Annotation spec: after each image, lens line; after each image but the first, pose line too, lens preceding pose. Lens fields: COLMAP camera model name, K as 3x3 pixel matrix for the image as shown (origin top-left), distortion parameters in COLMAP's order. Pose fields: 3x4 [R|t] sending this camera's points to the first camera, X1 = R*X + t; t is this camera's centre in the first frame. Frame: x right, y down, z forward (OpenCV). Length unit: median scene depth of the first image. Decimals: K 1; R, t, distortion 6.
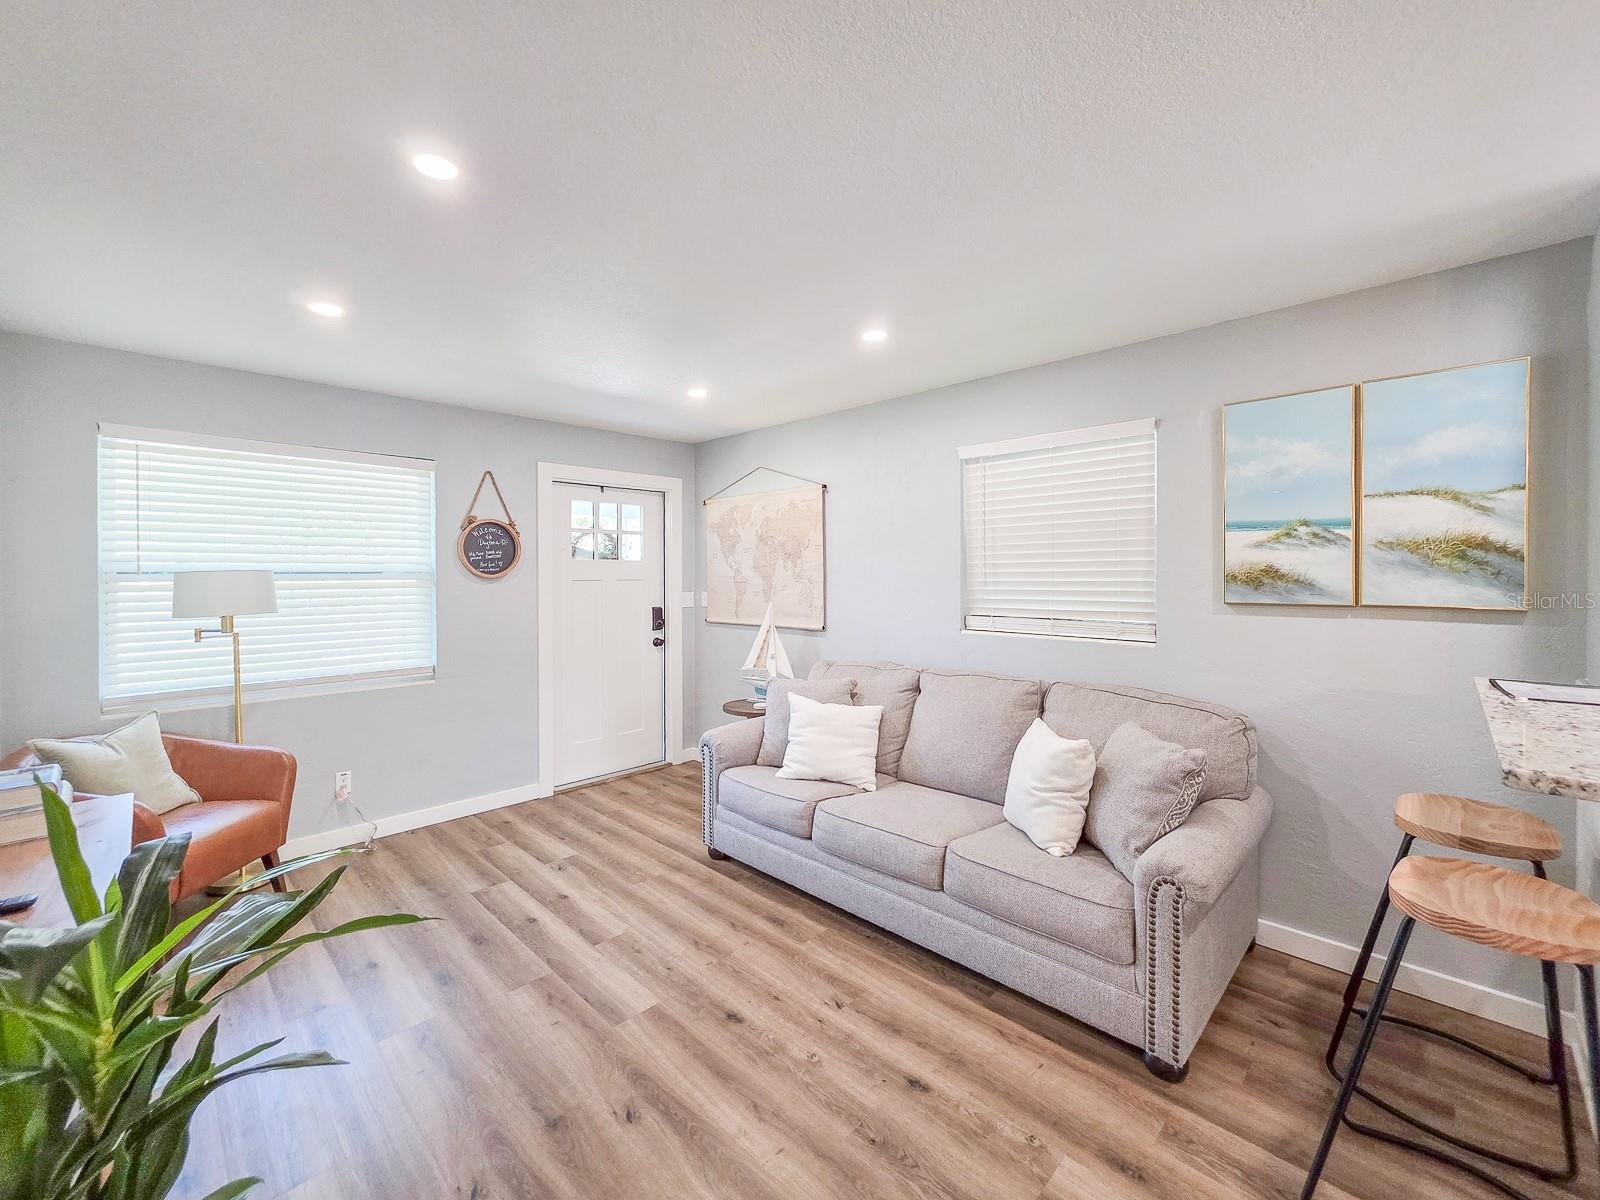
lens RADIAL K [[666.8, 0, 784.7], [0, 666.8, 565.3], [0, 0, 1]] dist [-0.001328, -0.000080]
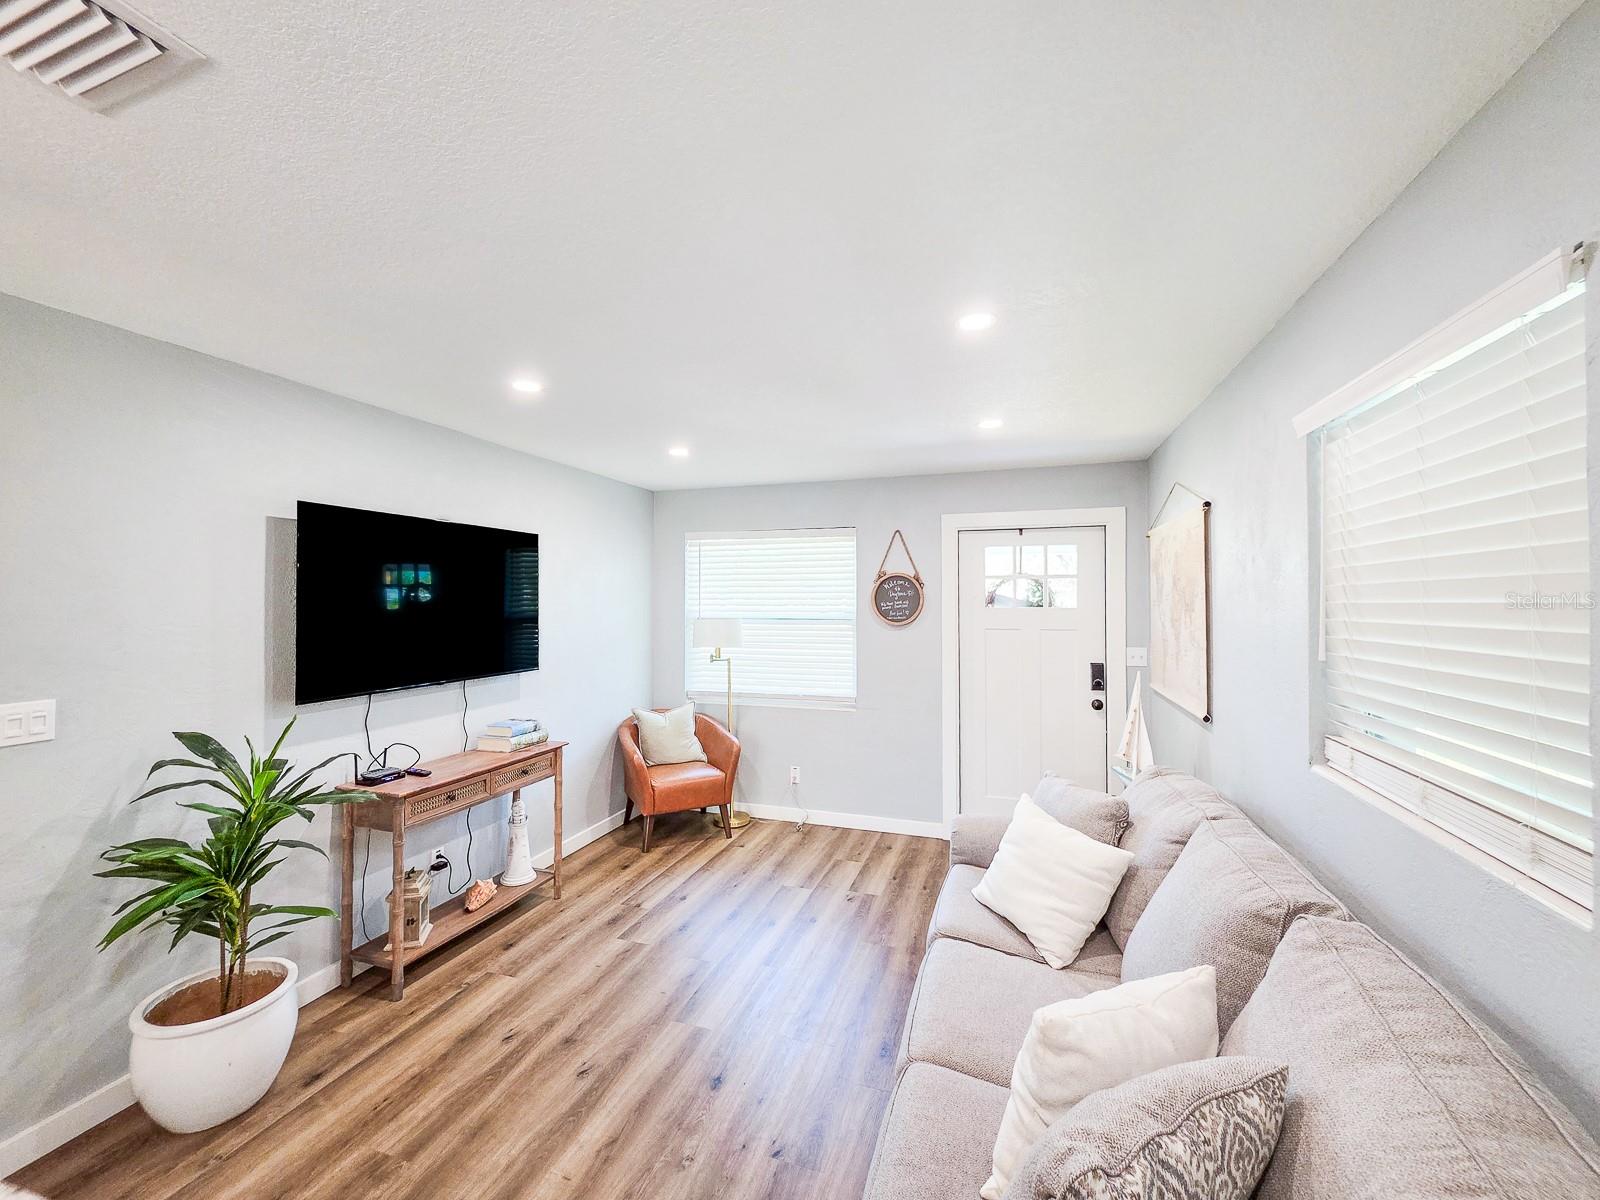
lens RADIAL K [[657.8, 0, 788.0], [0, 657.8, 580.3], [0, 0, 1]] dist [-0.000219, -0.000189]
pose [[0.438423, -0.024489, -0.898435, 0.532804], [0.013599, 0.999695, -0.020613, -0.040814], [0.898666, -0.003181, 0.438622, 0.391030]]
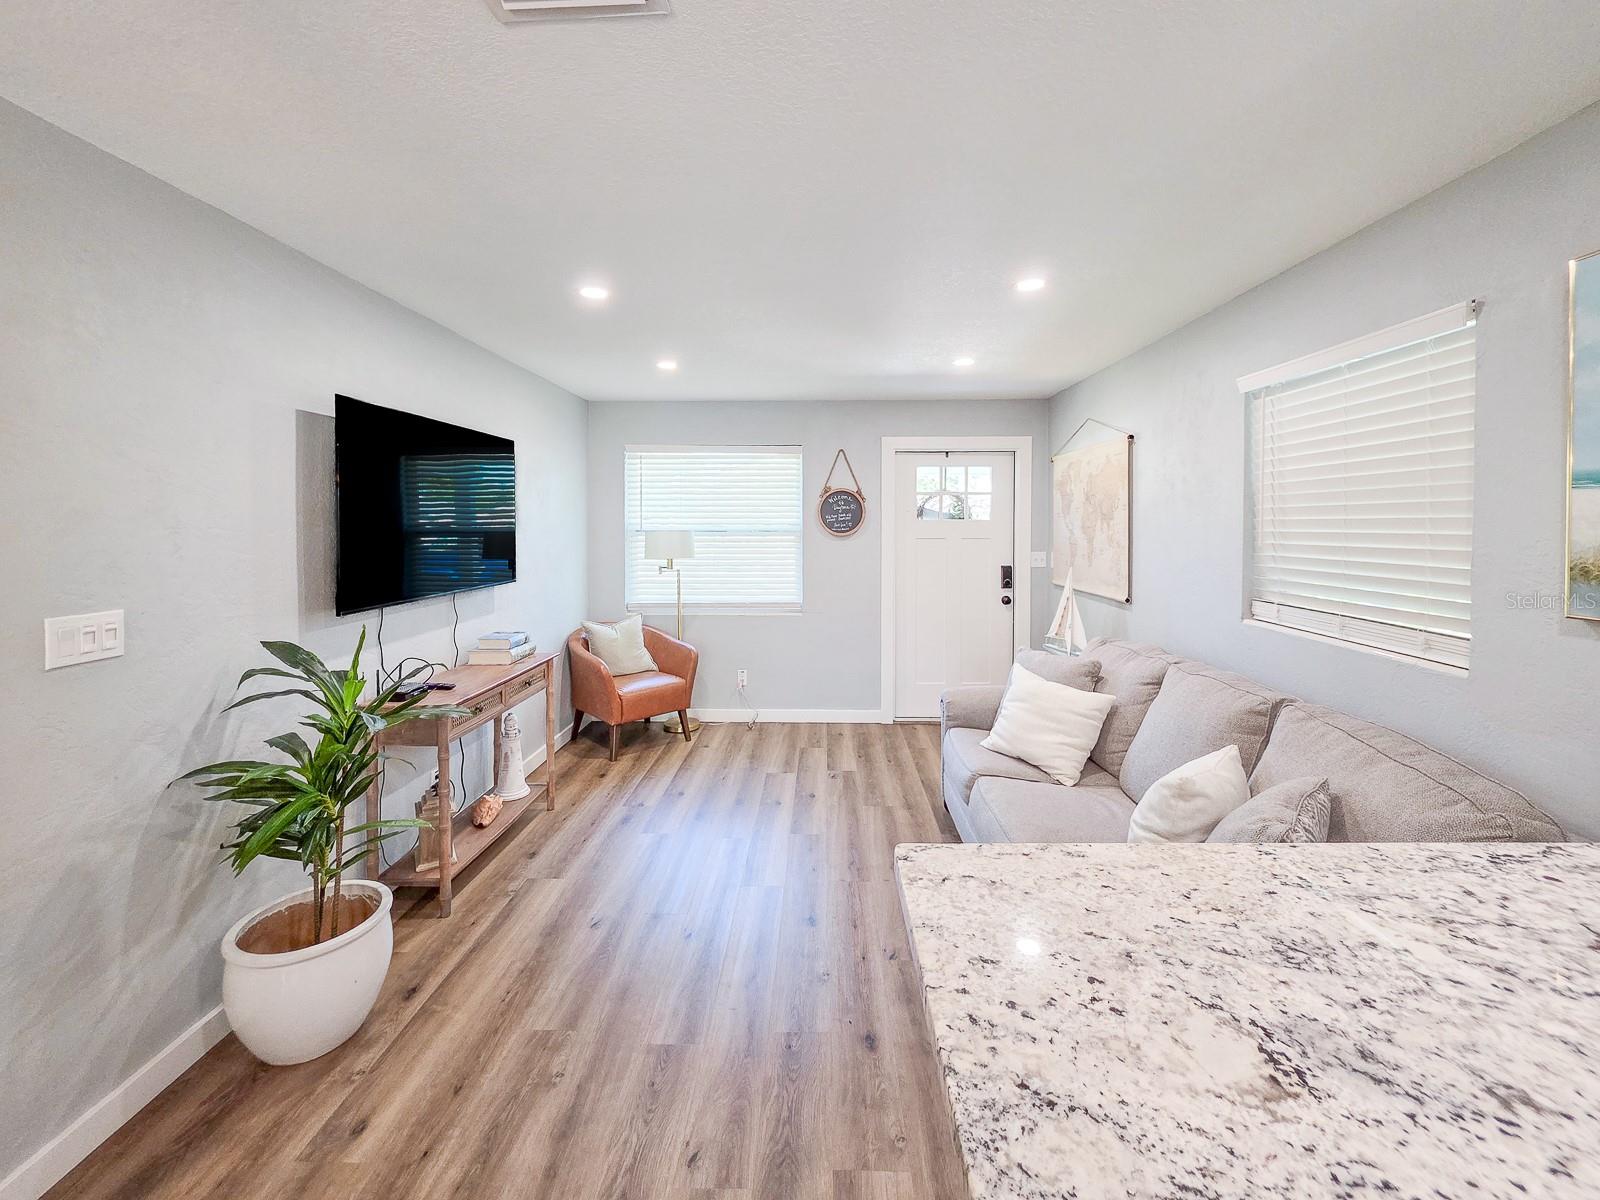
lens RADIAL K [[665.0, 0, 801.5], [0, 665.0, 522.0], [0, 0, 1]] dist [0.000555, 0.000058]
pose [[0.686436, 0.004251, -0.727178, 0.453567], [0.006321, 0.999910, 0.011812, -0.024333], [0.727163, -0.012705, 0.686348, 0.111583]]
